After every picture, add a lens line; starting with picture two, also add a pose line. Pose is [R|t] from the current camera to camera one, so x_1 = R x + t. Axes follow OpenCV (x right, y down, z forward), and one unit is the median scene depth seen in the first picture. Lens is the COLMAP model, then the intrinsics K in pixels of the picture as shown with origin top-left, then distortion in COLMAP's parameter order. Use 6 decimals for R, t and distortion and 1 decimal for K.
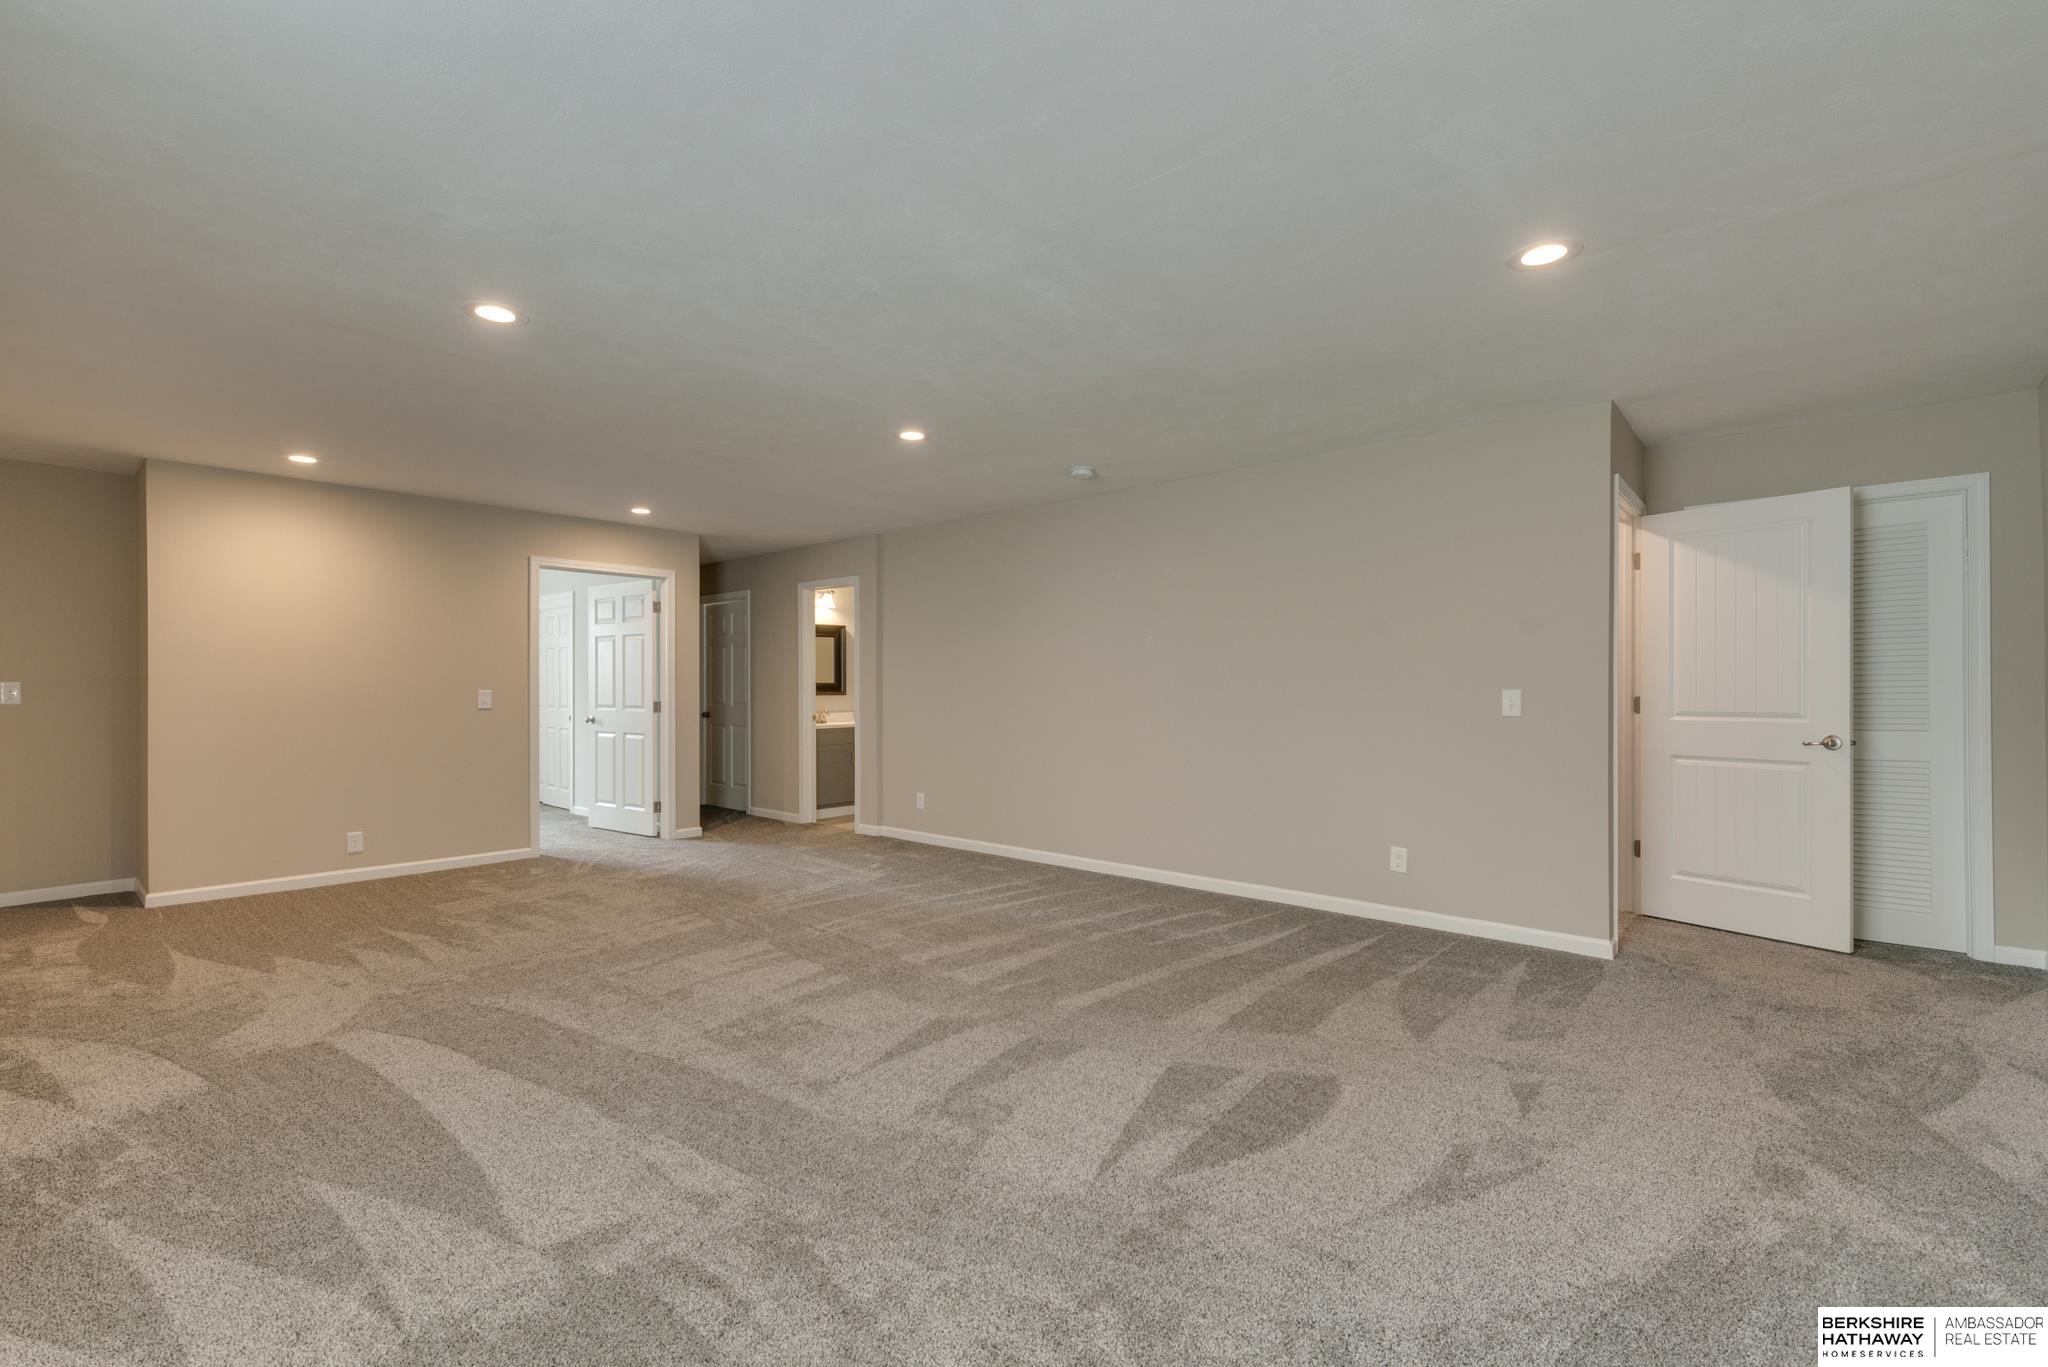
lens RADIAL K [[916.2, 0, 1019.3], [0, 916.2, 678.3], [0, 0, 1]] dist [0.000075, -0.000069]
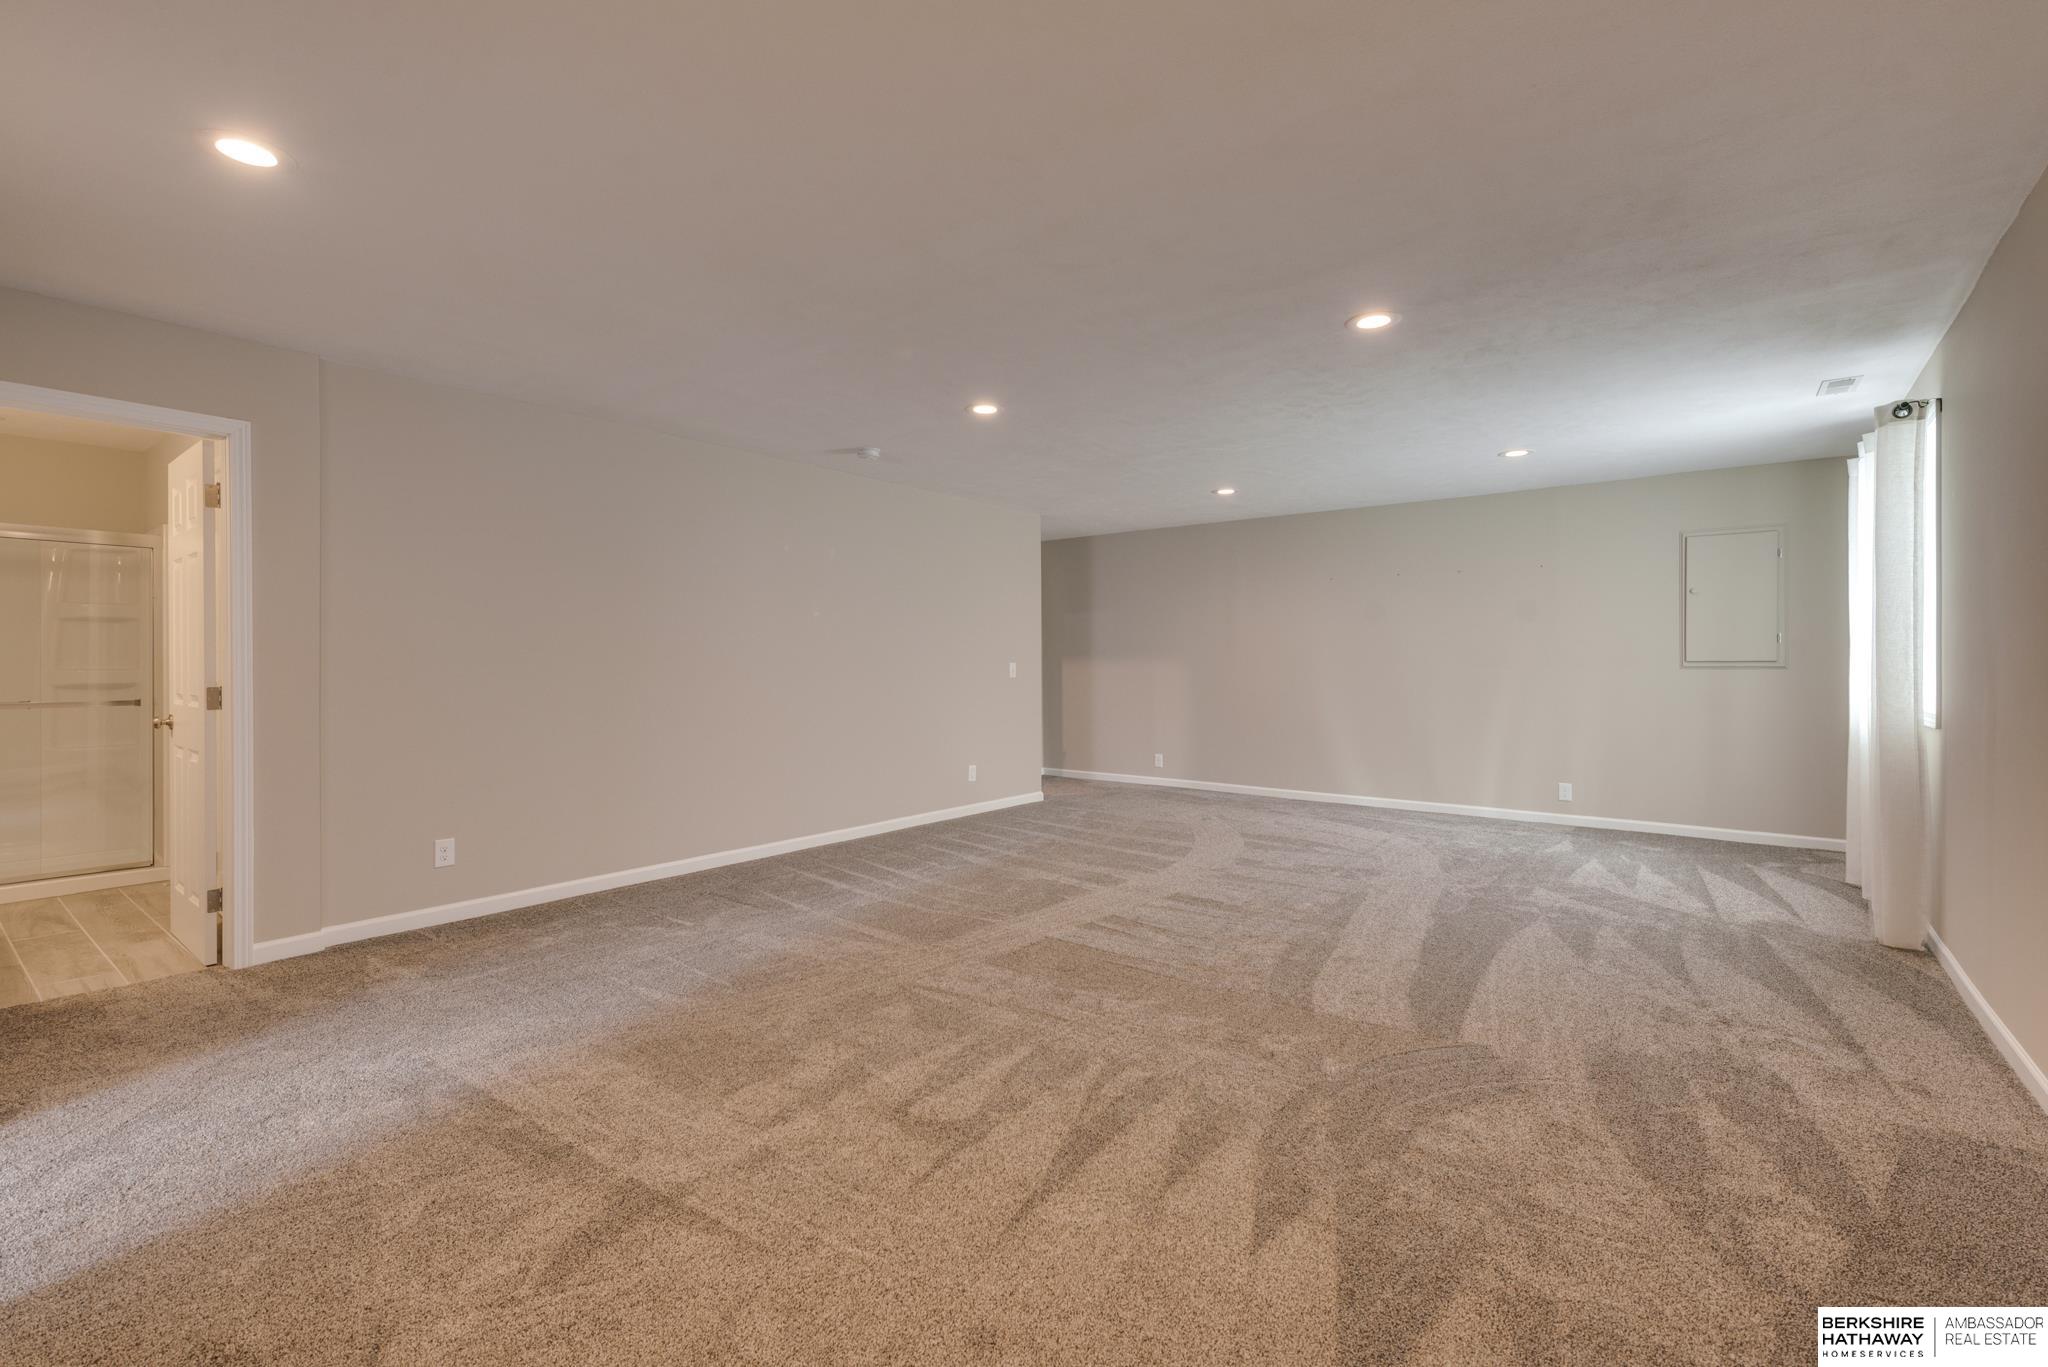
lens RADIAL K [[916.2, 0, 1023.3], [0, 916.2, 676.2], [0, 0, 1]] dist [0.000075, -0.000069]
pose [[-0.135942, -0.004161, 0.990708, -0.798663], [-0.008949, 0.999956, 0.002972, 0.021851], [-0.990676, -0.008461, -0.135973, 0.805720]]
